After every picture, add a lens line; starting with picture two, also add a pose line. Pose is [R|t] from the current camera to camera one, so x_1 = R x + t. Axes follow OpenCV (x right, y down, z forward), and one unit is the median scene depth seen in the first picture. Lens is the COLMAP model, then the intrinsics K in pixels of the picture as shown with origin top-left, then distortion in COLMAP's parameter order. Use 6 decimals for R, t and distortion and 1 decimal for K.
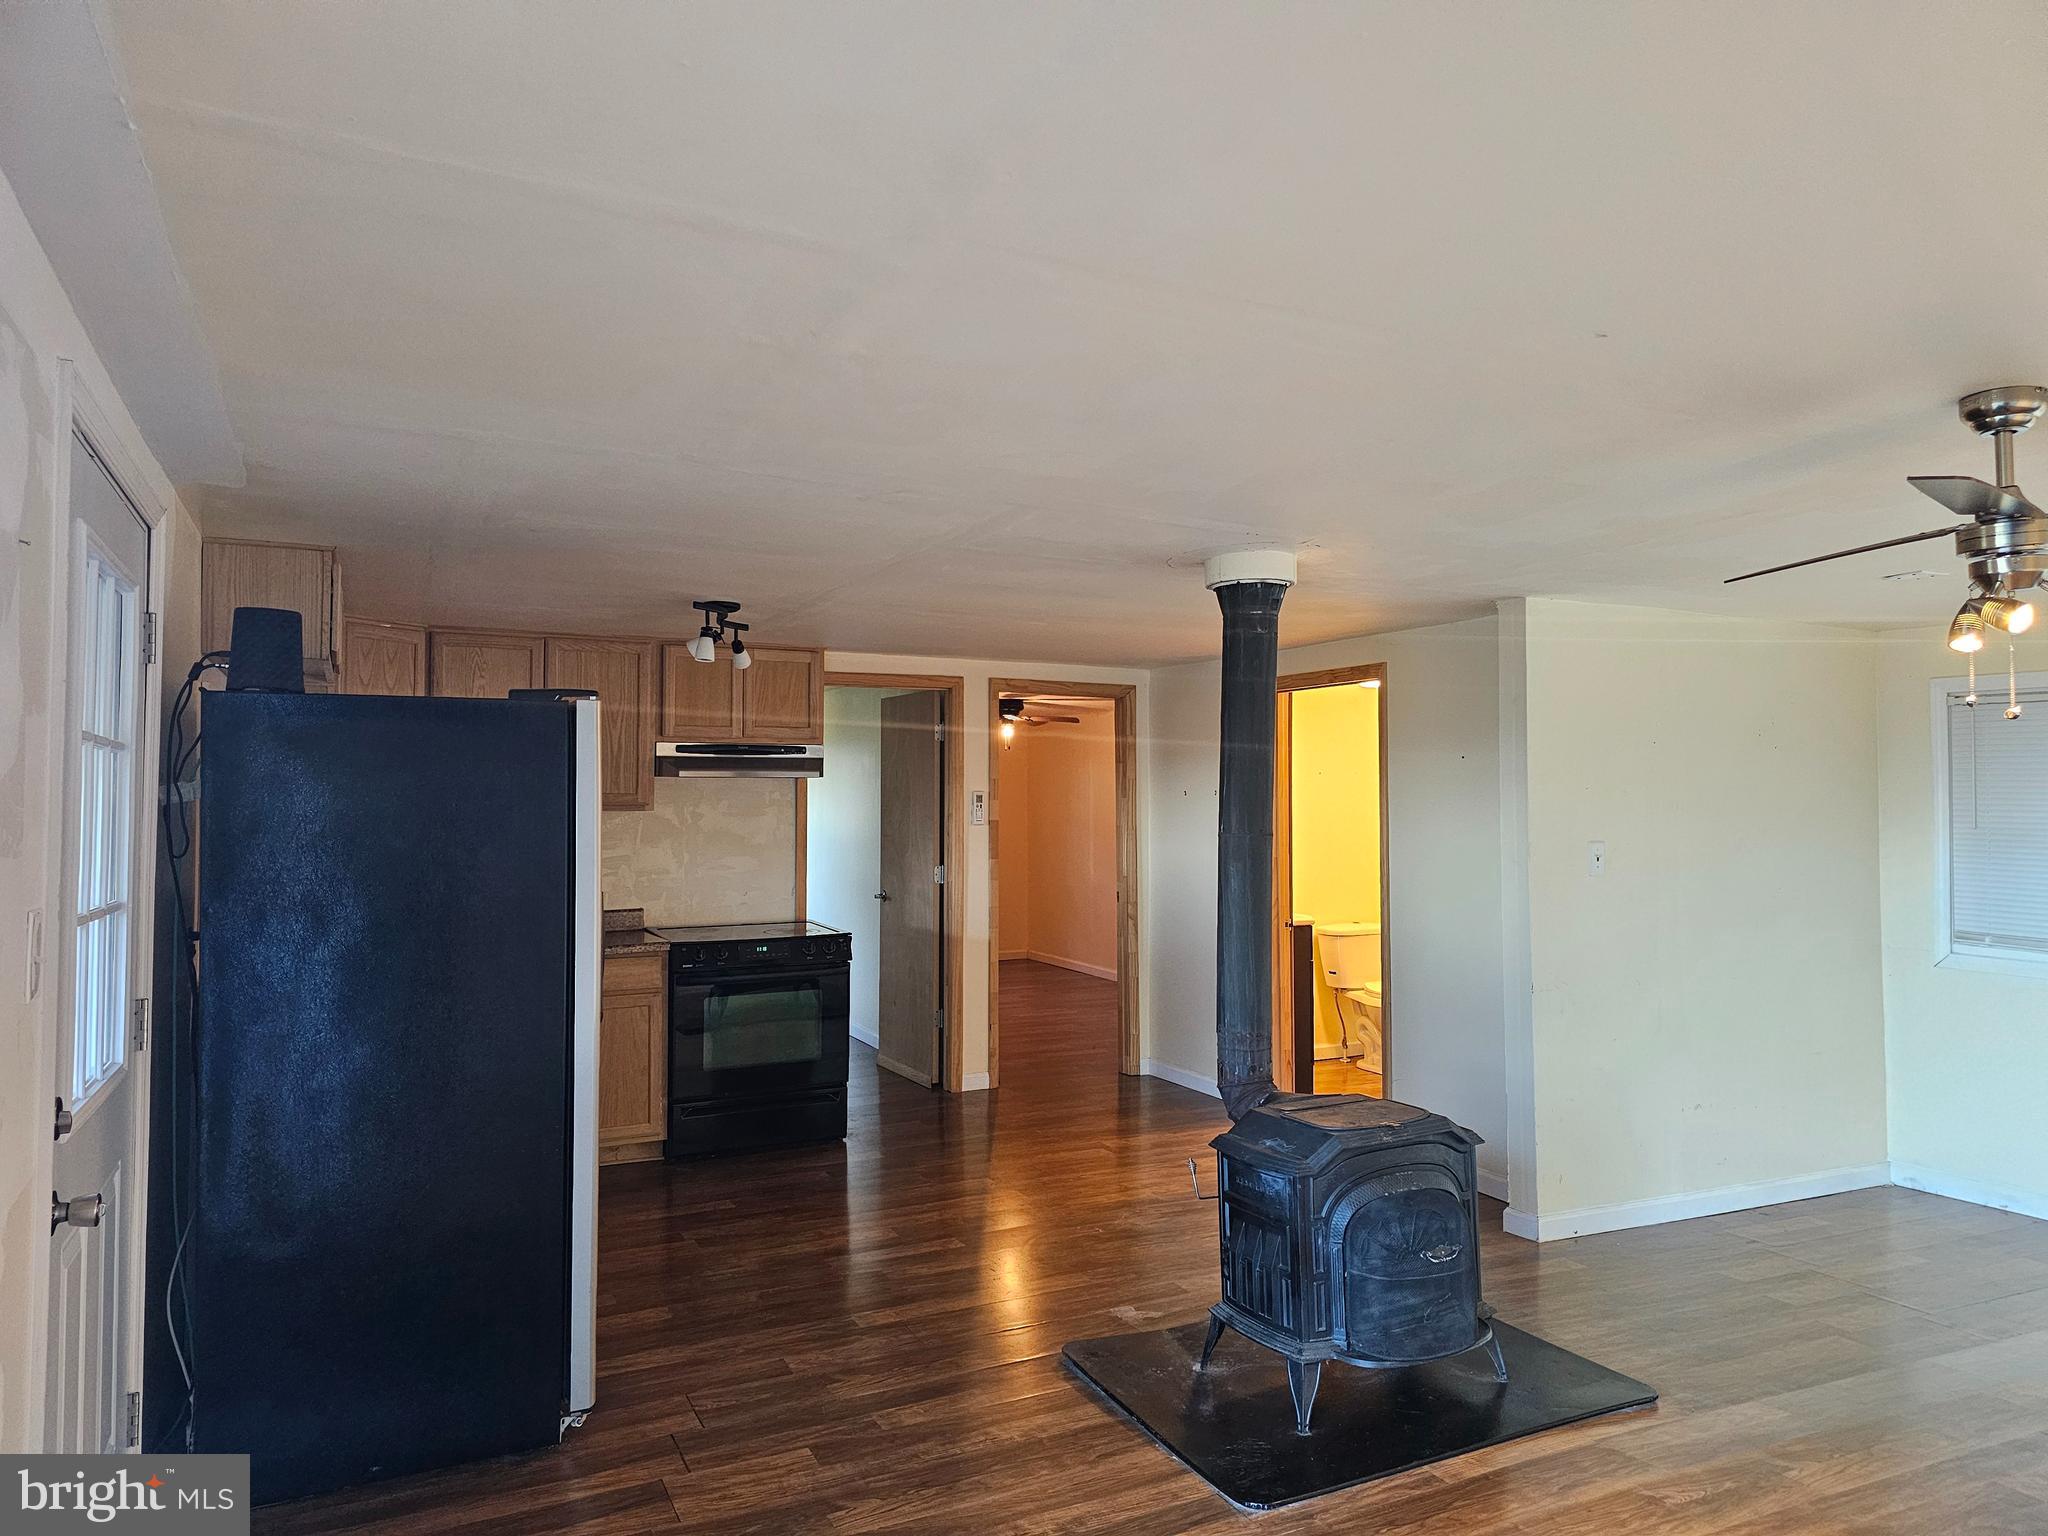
lens RADIAL K [[1357.5, 0, 1024.0], [0, 1357.5, 768.0], [0, 0, 1]] dist [0.057060, -0.053039]
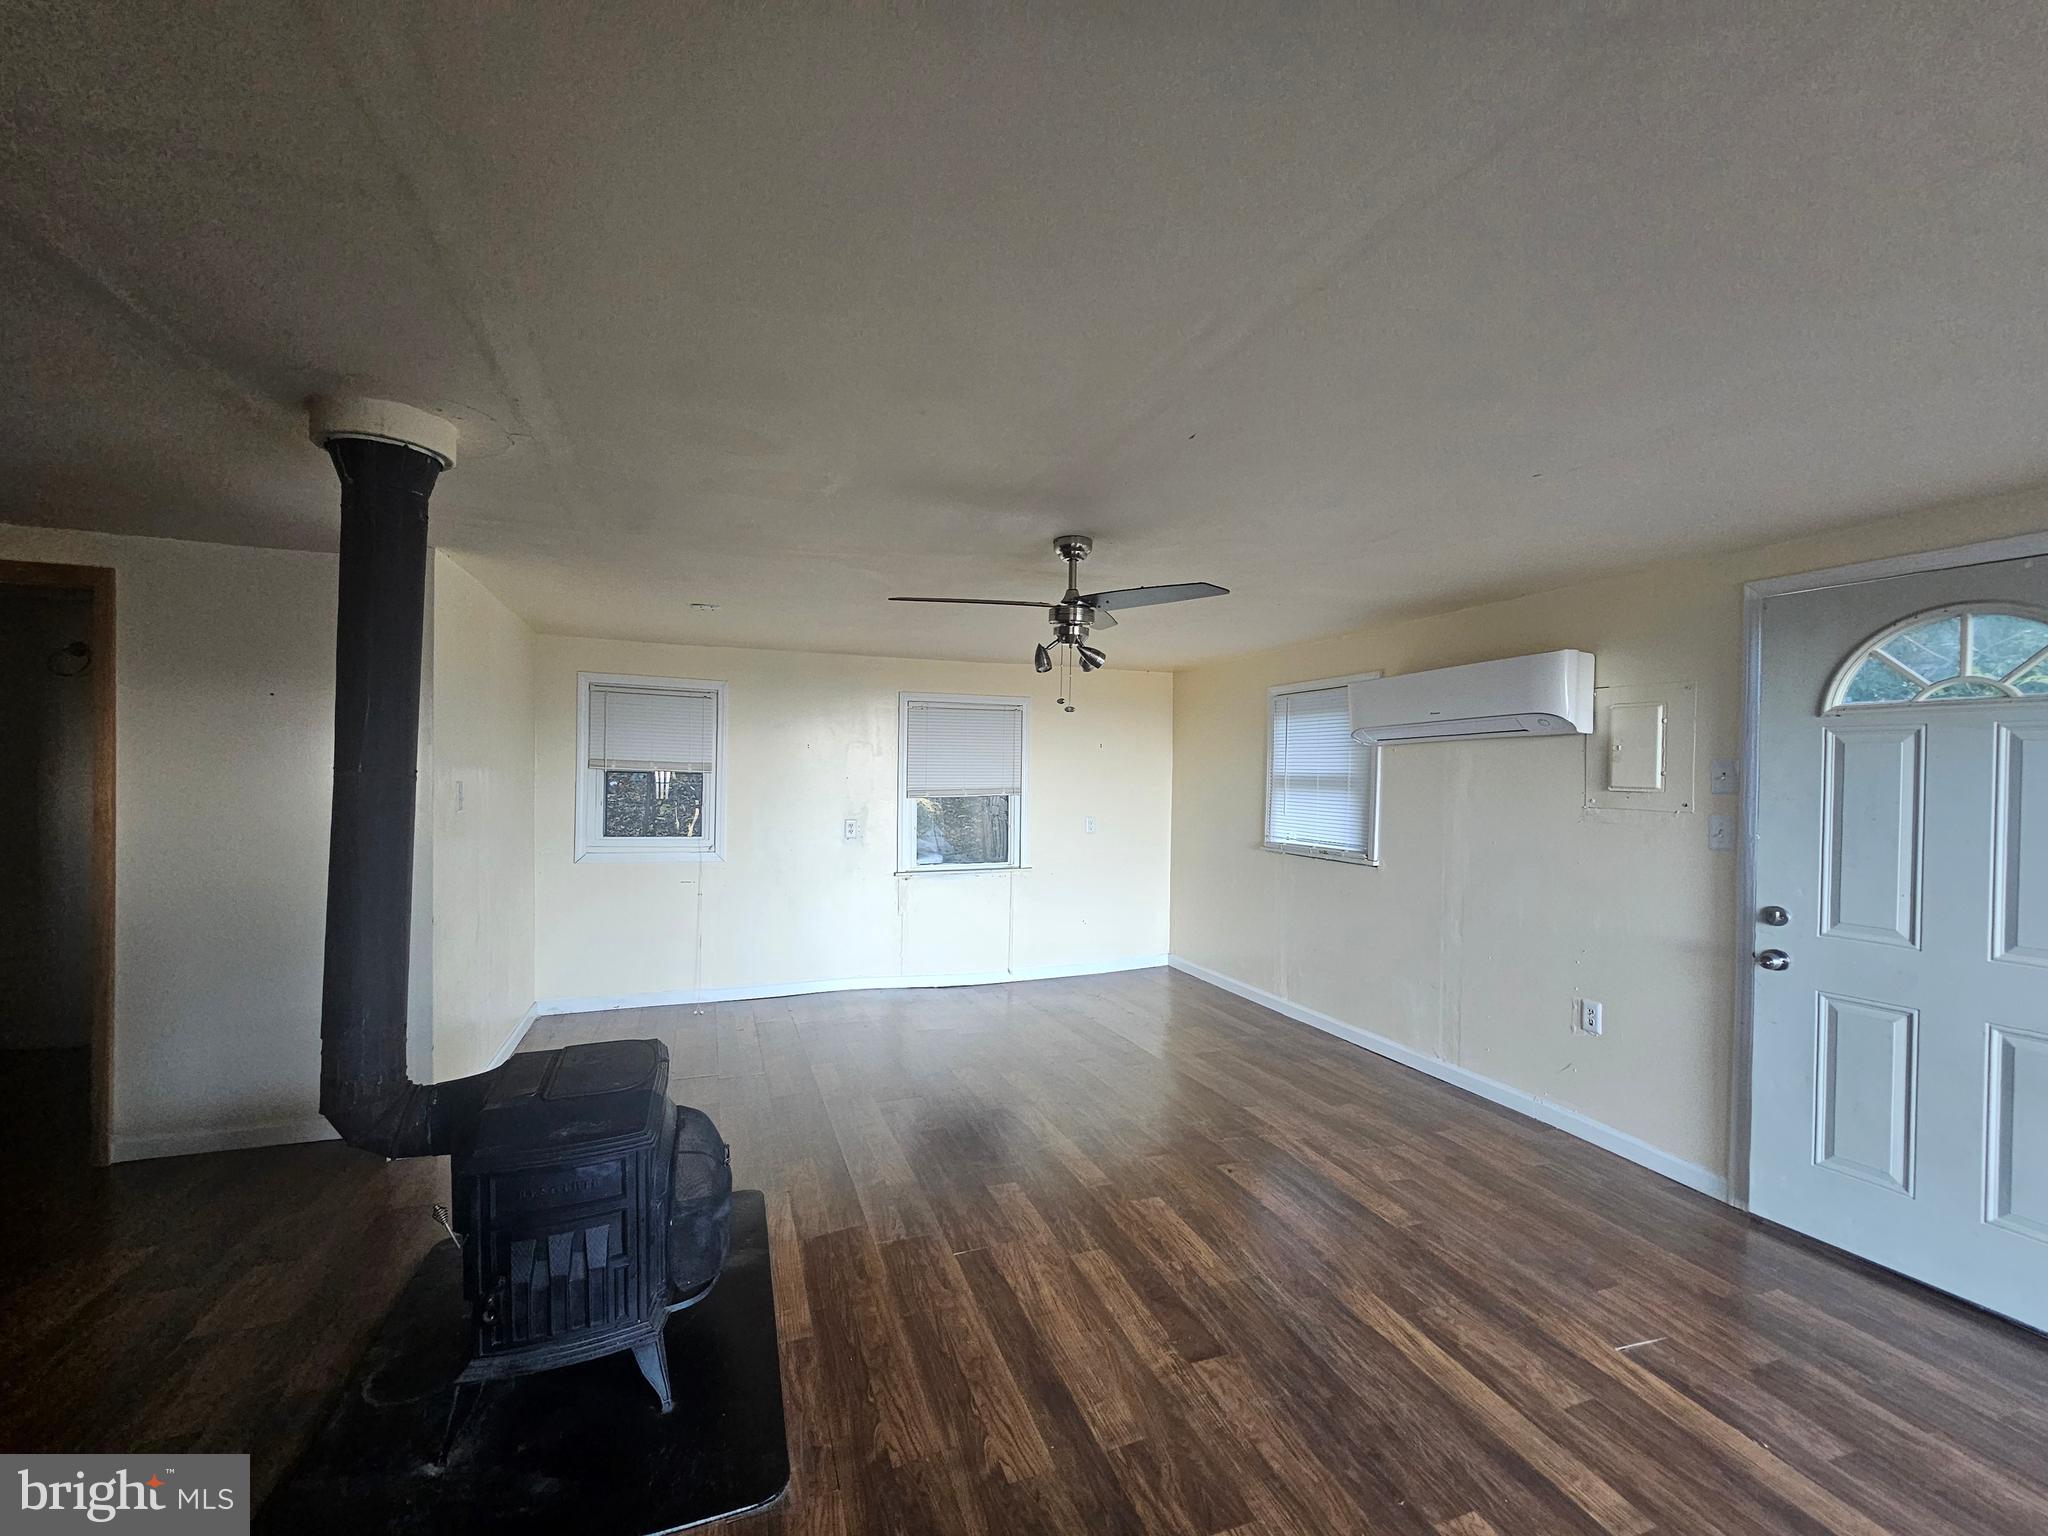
lens RADIAL K [[834.8, 0, 1024.7], [0, 834.8, 782.4], [0, 0, 1]] dist [-0.000458, 0.000309]
pose [[0.092936, -0.008113, 0.995639, -0.289794], [-0.043376, 0.998984, 0.012189, 0.033489], [-0.994727, -0.044319, 0.092490, 0.619104]]
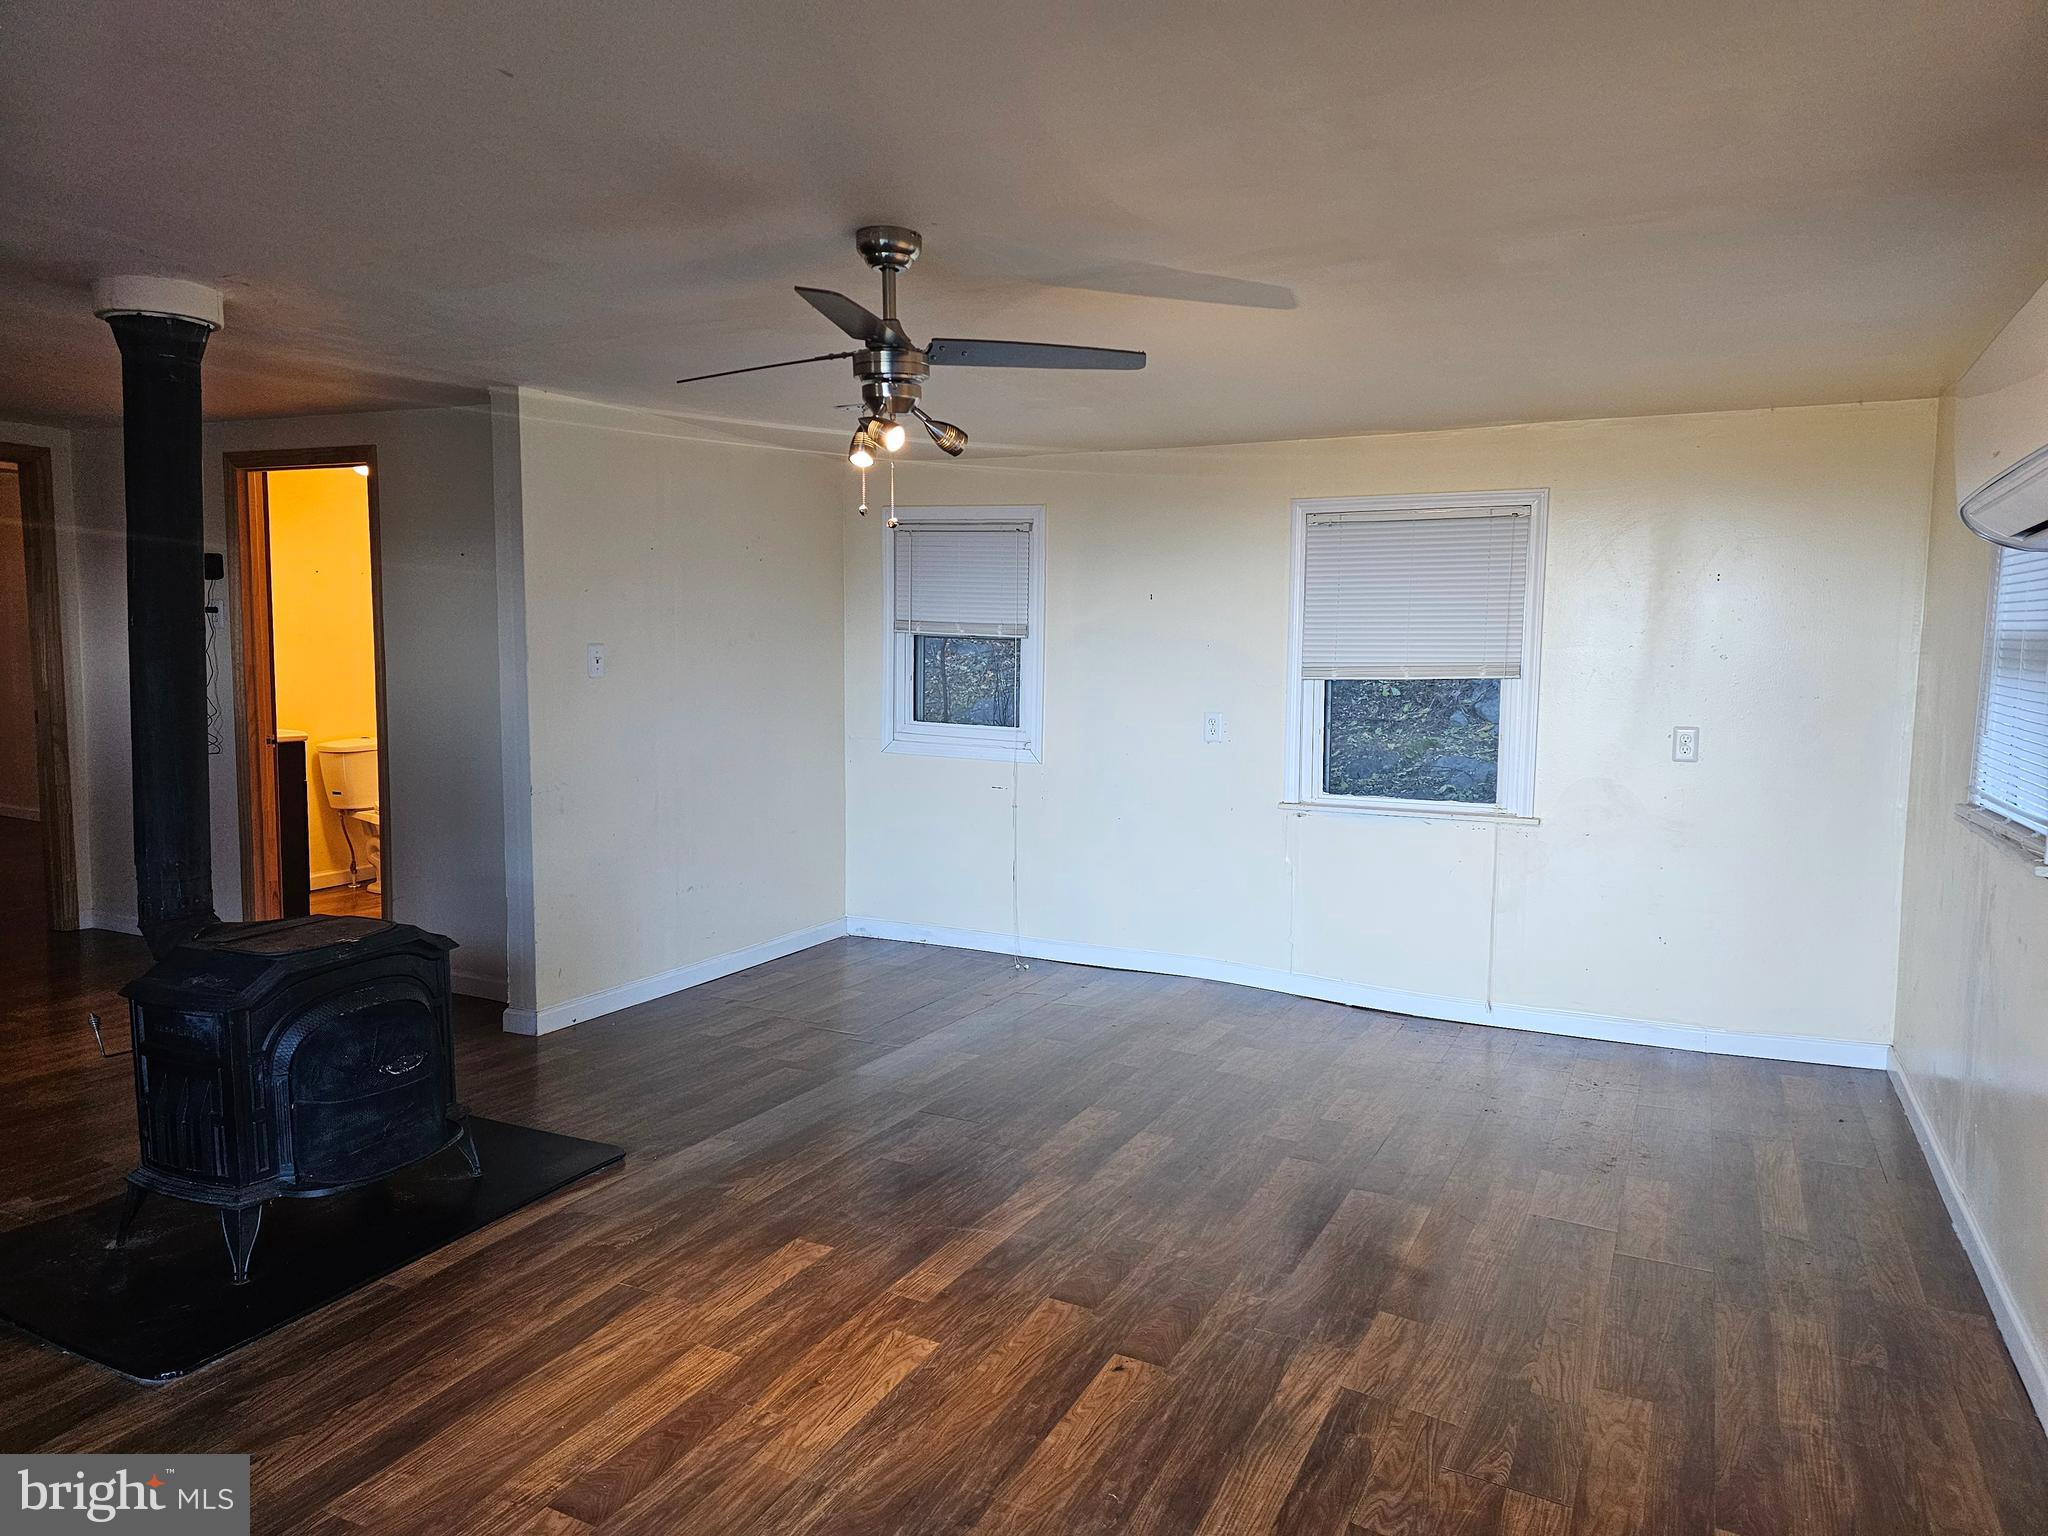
lens RADIAL K [[1357.5, 0, 1024.0], [0, 1357.5, 768.0], [0, 0, 1]] dist [0.057060, -0.053039]
pose [[0.790129, -0.049582, 0.610931, 0.060559], [-0.031733, 0.992077, 0.121555, 0.014916], [-0.612118, -0.115431, 0.782296, 0.004922]]
